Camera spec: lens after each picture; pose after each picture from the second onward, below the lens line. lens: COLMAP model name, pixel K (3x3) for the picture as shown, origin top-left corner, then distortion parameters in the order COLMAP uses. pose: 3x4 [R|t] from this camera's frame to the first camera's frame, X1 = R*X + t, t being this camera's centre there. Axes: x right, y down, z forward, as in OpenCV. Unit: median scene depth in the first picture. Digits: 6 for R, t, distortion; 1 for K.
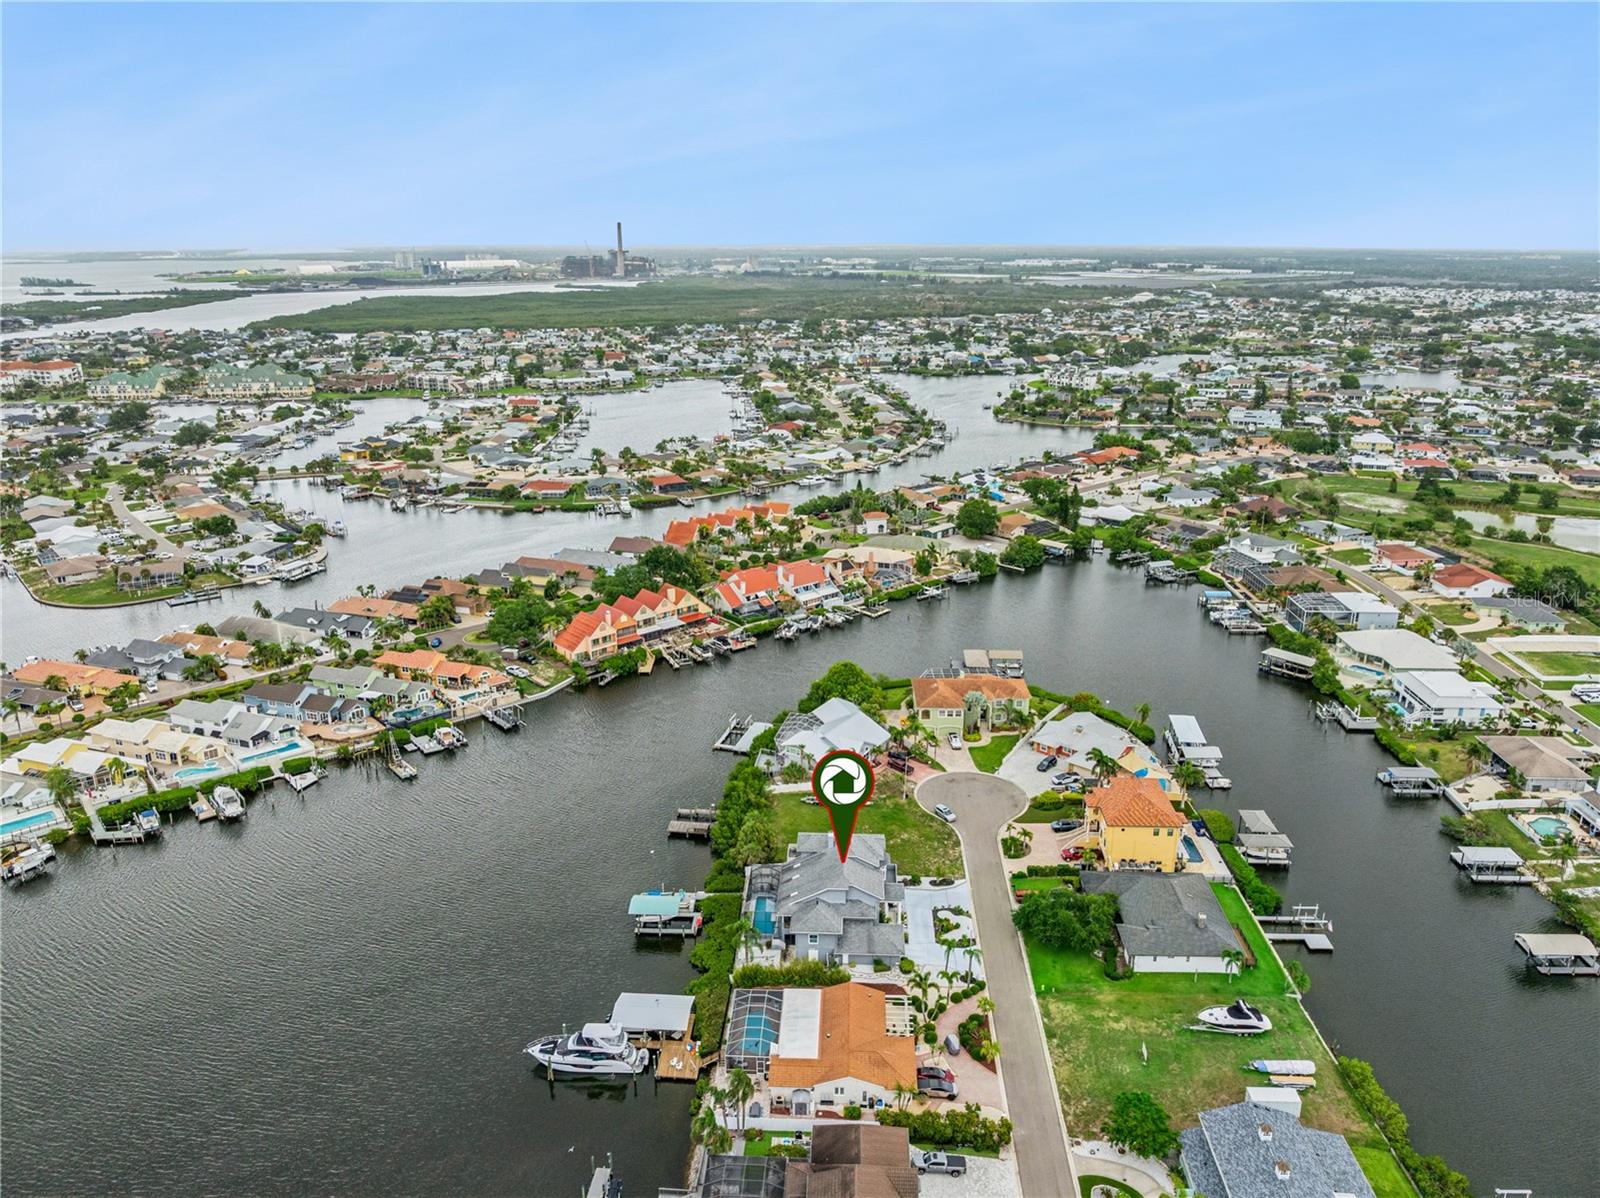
lens RADIAL K [[1121.0, 0, 796.3], [0, 1121.0, 635.0], [0, 0, 1]] dist [-0.032910, -0.000900]
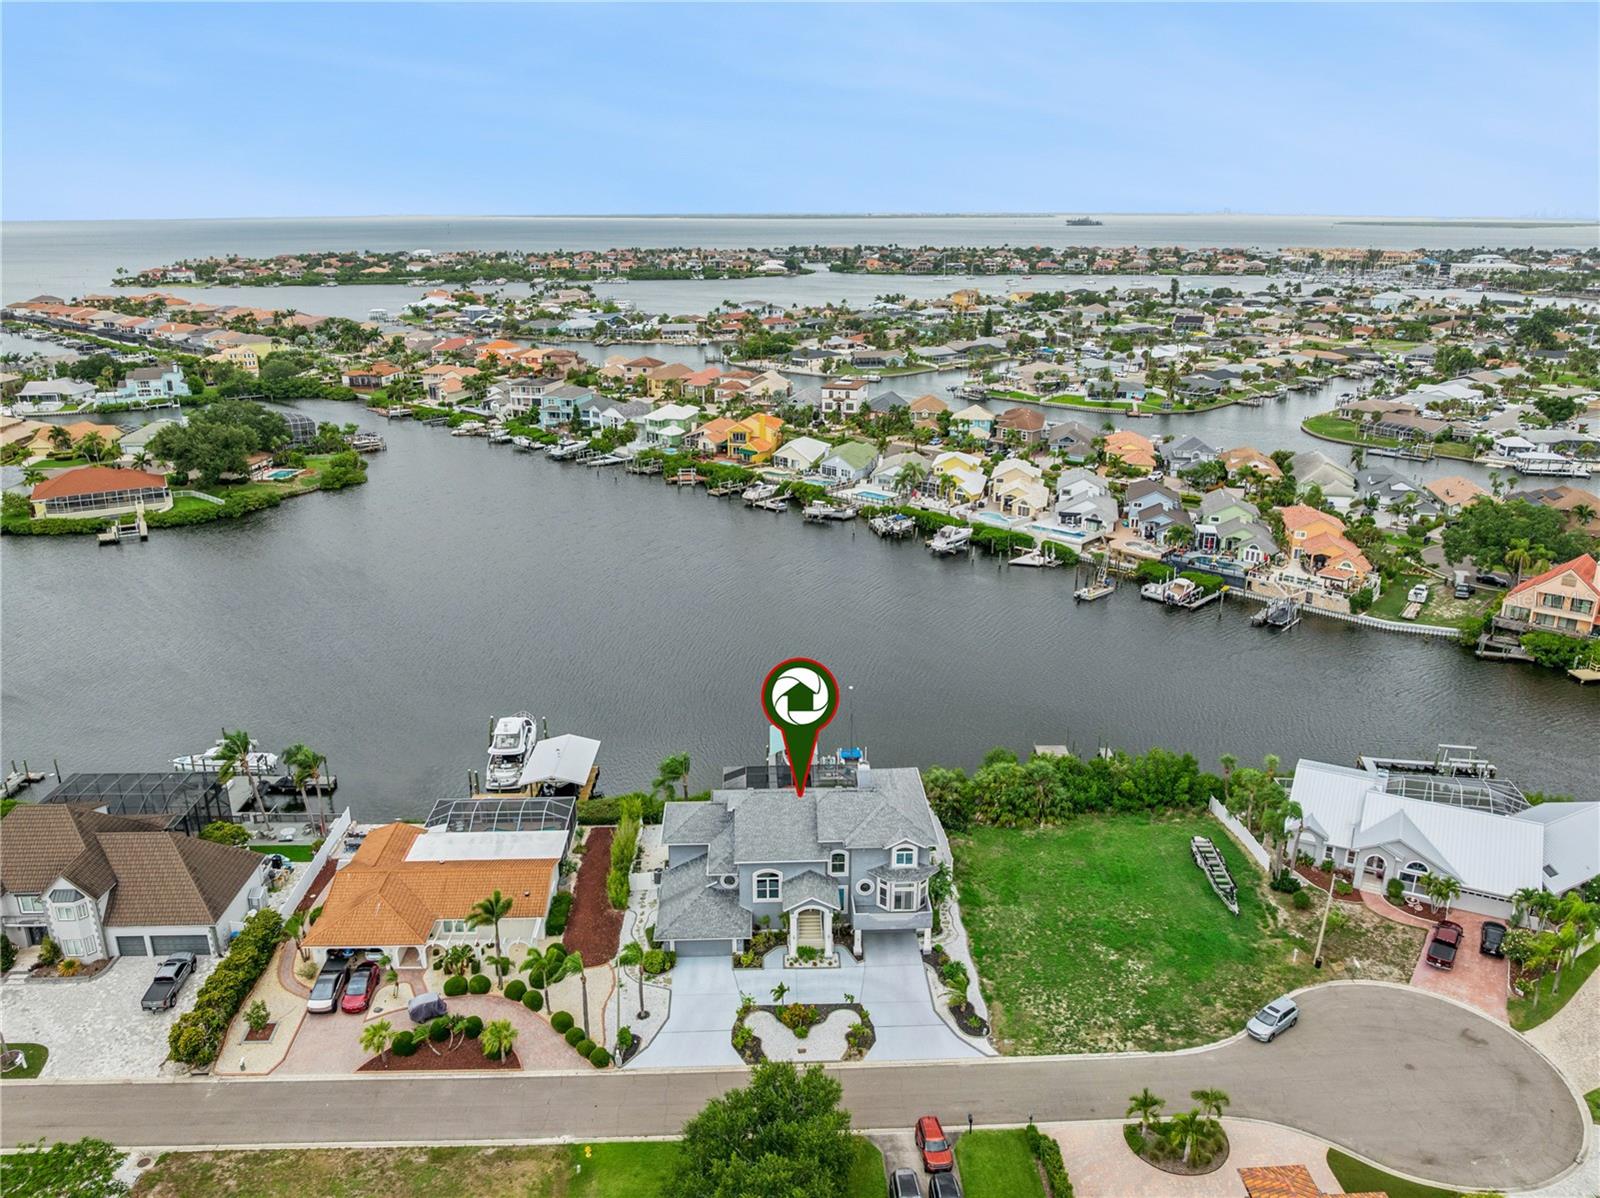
lens RADIAL K [[1179.2, 0, 794.4], [0, 1179.2, 600.5], [0, 0, 1]] dist [-0.040354, -0.000609]
pose [[0.091575, 0.317819, -0.943719, 0.562672], [-0.333283, 0.902828, 0.271707, -0.043352], [0.938369, 0.289644, 0.188600, 0.853210]]
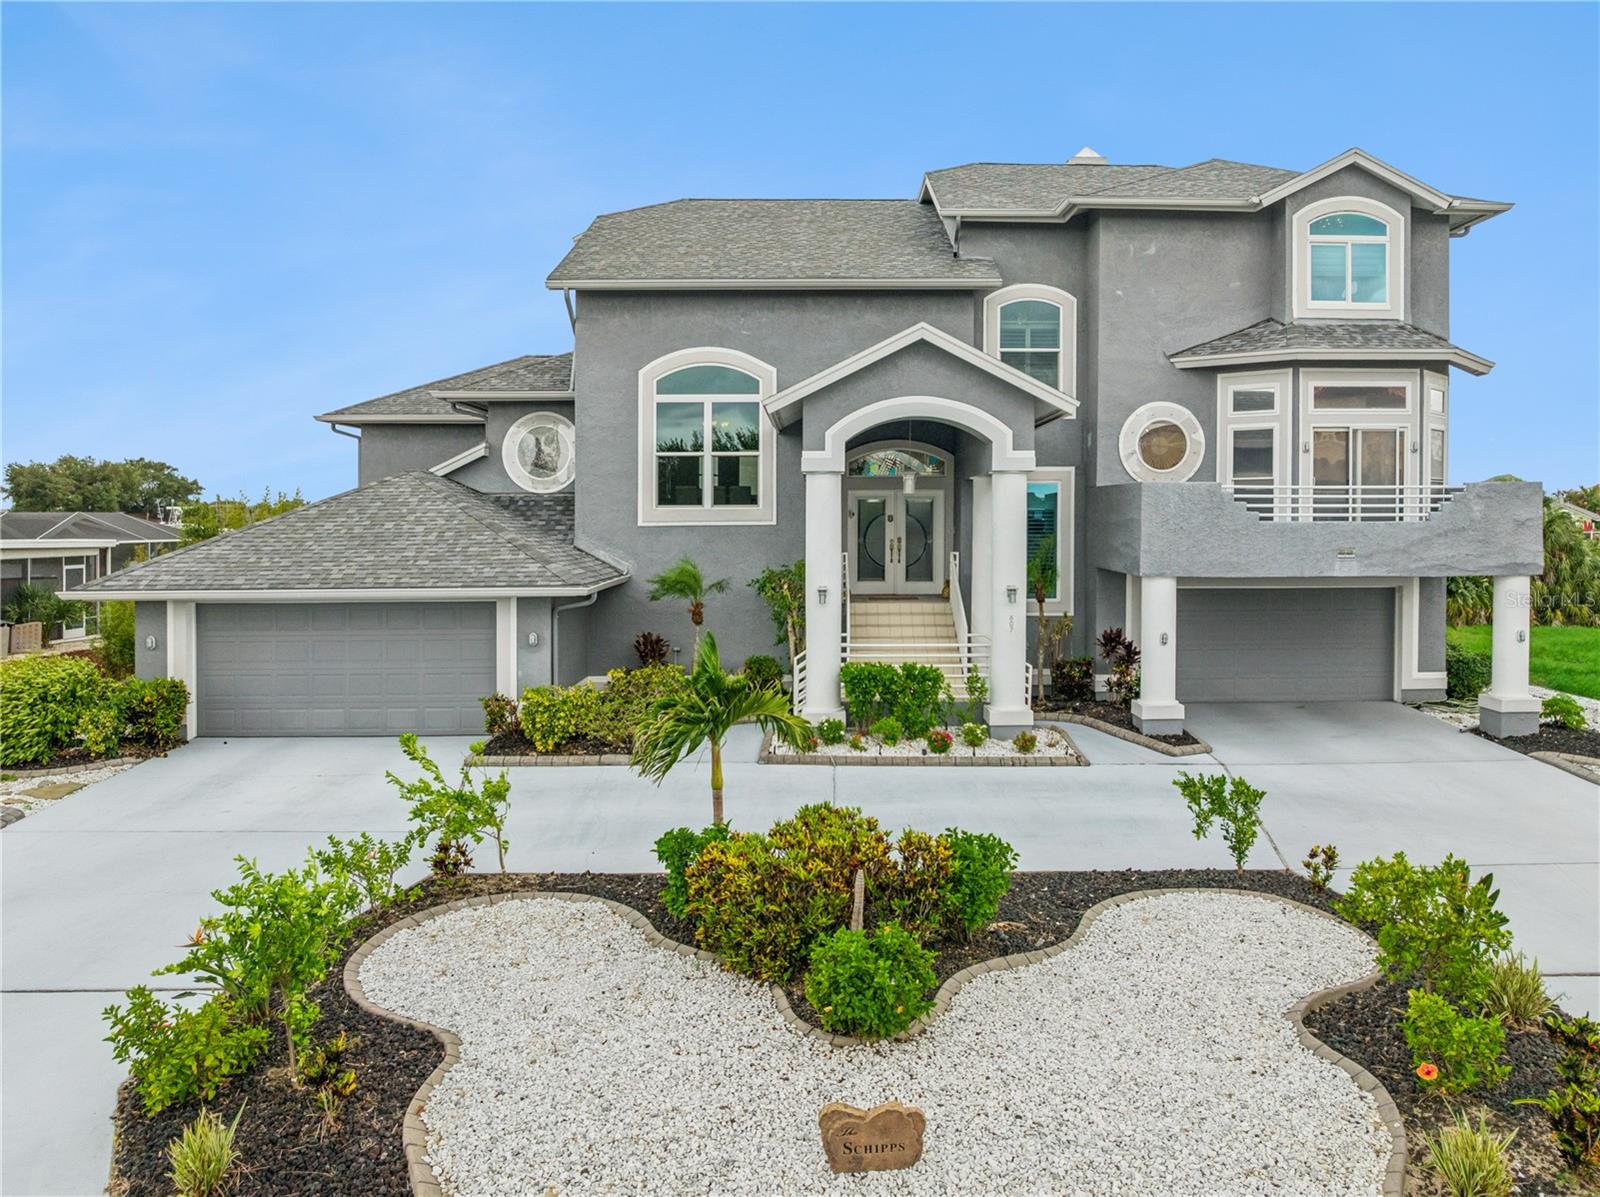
lens RADIAL K [[1159.8, 0, 840.9], [0, 1159.8, 563.8], [0, 0, 1]] dist [-0.041090, -0.000772]
pose [[0.079968, 0.029008, -0.996375, 0.193643], [-0.335604, 0.942003, 0.000490, 0.244551], [0.938603, 0.334349, 0.085065, 0.994179]]
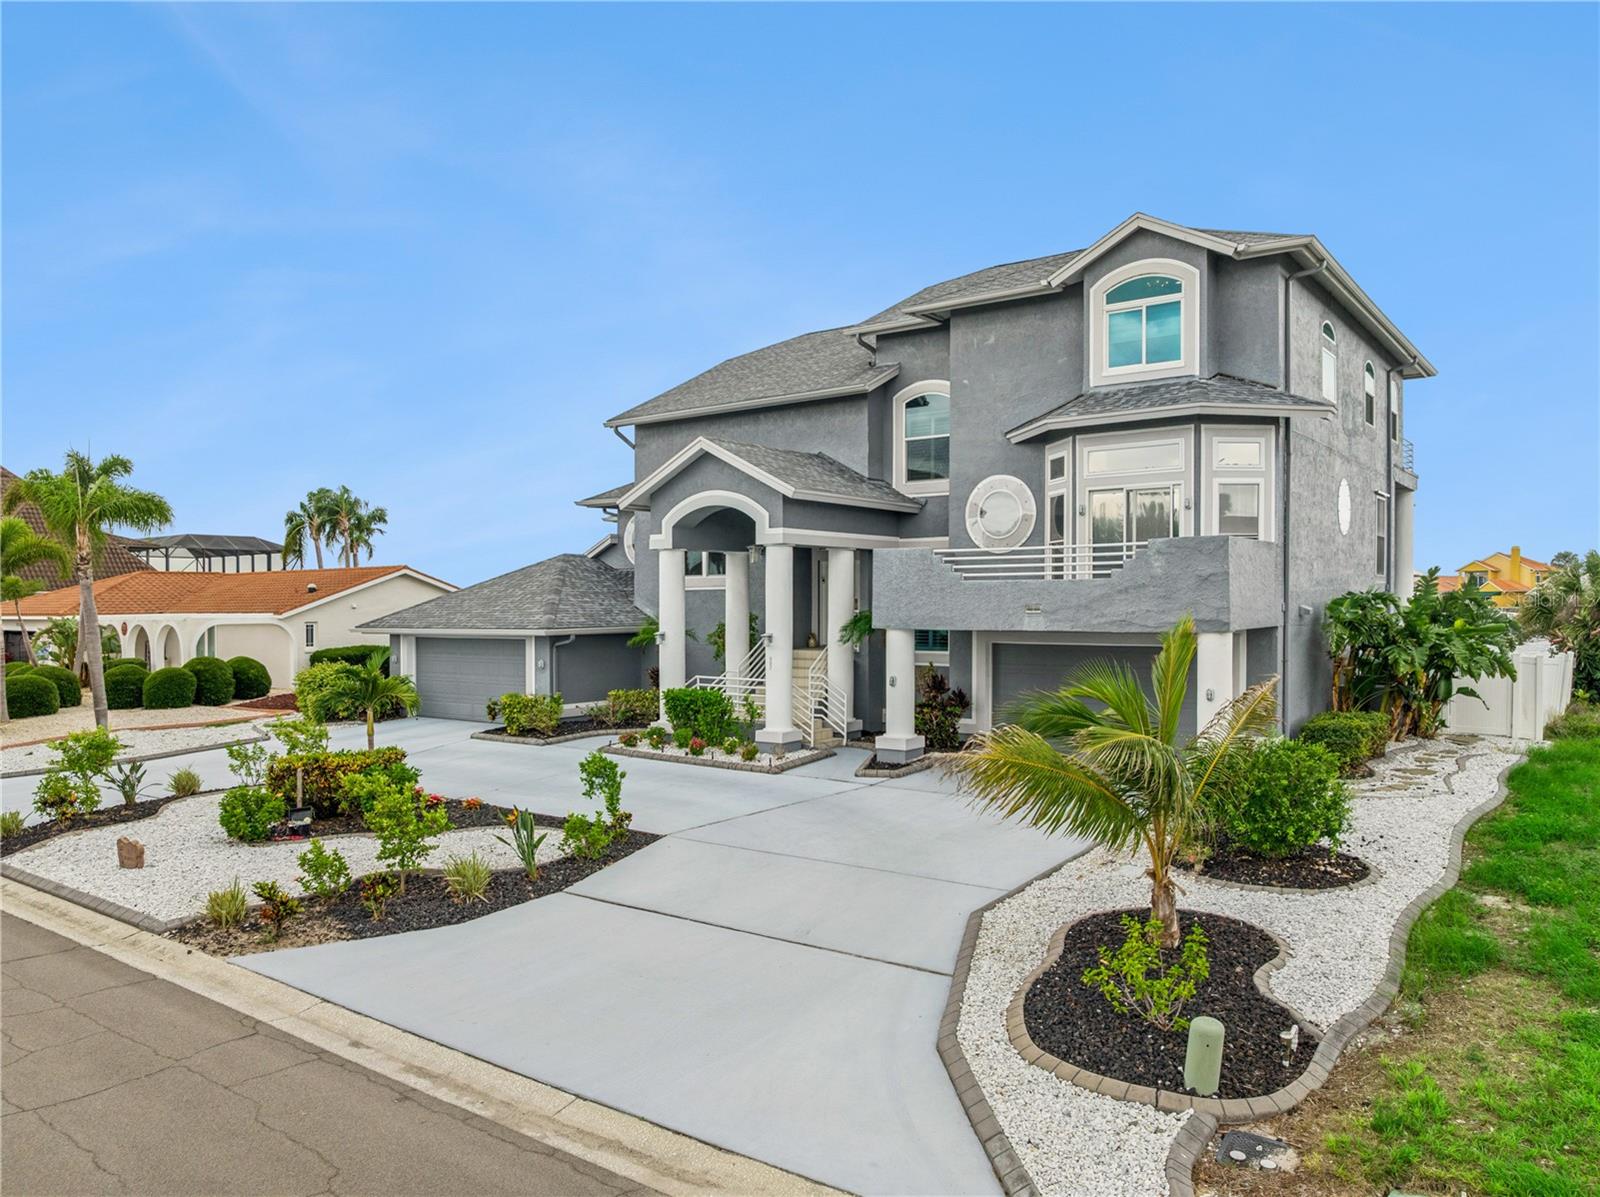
lens RADIAL K [[1121.0, 0, 796.3], [0, 1121.0, 634.5], [0, 0, 1]] dist [-0.032910, -0.000900]
pose [[-0.548690, 0.020453, -0.835776, 0.197174], [-0.282699, 0.936273, 0.208505, 0.215018], [0.786778, 0.350678, -0.507942, 1.082070]]
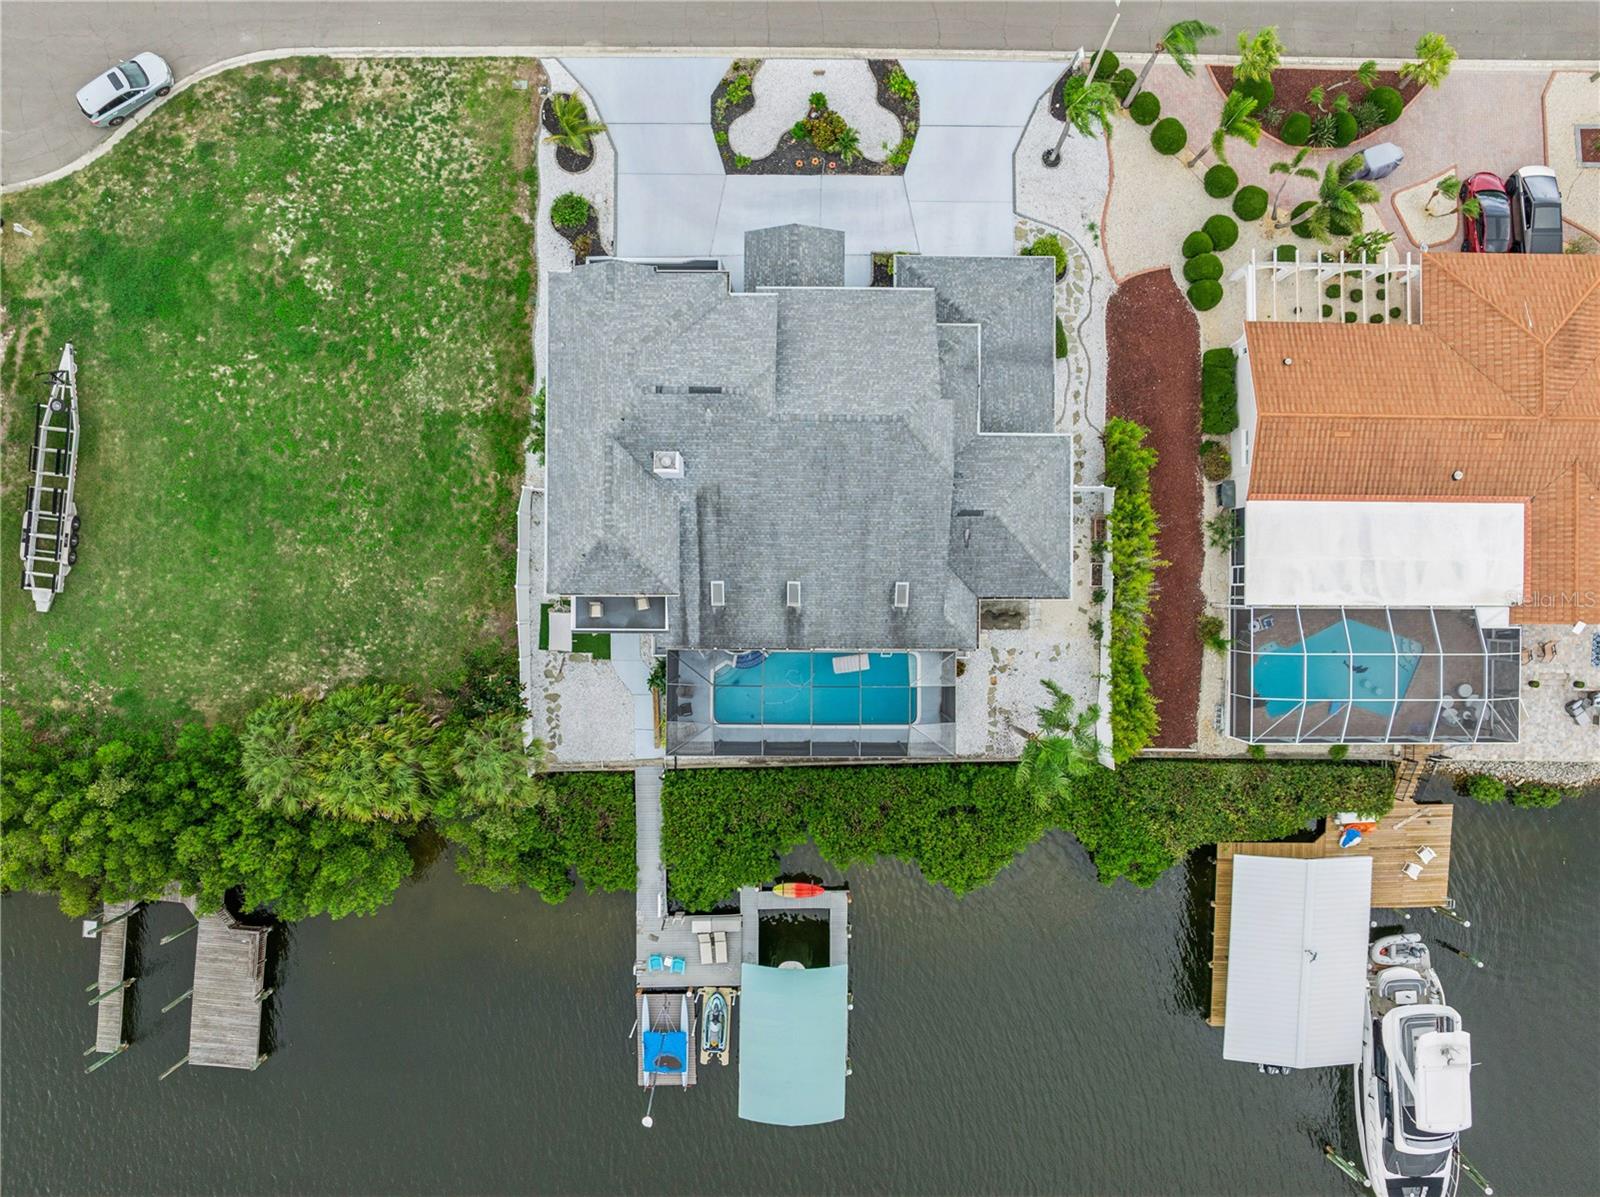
lens RADIAL K [[1165.4, 0, 800.0], [0, 1165.4, 598.5], [0, 0, 1]] dist [-0.042020, -0.002561]
pose [[-0.046658, -0.998907, -0.002966, -0.000441], [0.328644, -0.018155, 0.944279, -0.066564], [-0.943301, 0.043083, 0.329131, 0.904210]]
